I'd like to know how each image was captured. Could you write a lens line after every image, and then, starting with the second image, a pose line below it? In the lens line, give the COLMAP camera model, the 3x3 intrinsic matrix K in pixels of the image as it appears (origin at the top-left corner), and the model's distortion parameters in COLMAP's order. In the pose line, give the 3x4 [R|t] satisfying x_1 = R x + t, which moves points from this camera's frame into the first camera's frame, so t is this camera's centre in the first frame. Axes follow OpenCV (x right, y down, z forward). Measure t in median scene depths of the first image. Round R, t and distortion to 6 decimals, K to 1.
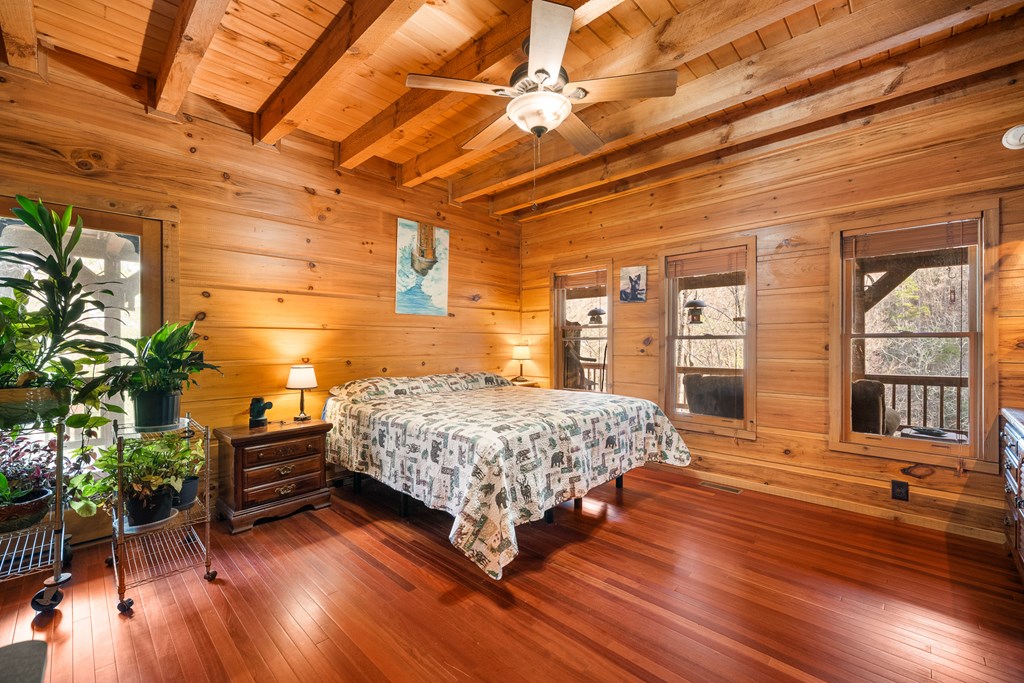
lens RADIAL K [[414.0, 0, 514.0], [0, 414.0, 340.3], [0, 0, 1]] dist [-0.002332, -0.000345]
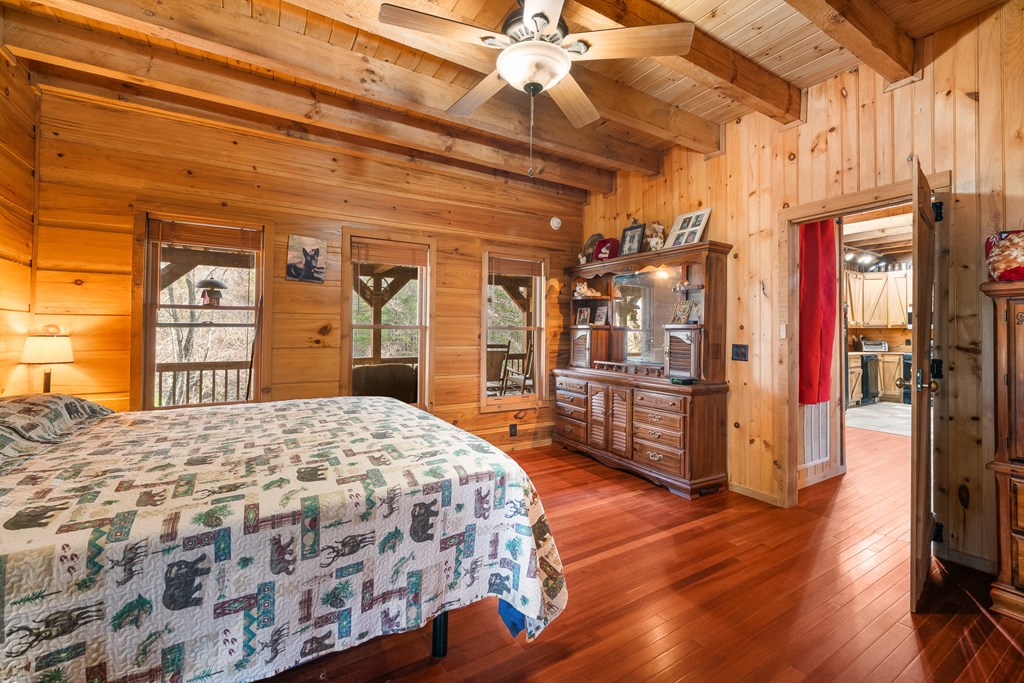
lens RADIAL K [[425.3, 0, 510.1], [0, 425.3, 323.3], [0, 0, 1]] dist [-0.000311, -0.000047]
pose [[0.274007, 0.024748, 0.961409, -0.533538], [-0.011013, 0.999684, -0.022594, 0.005001], [-0.961665, -0.004397, 0.274193, 0.531585]]
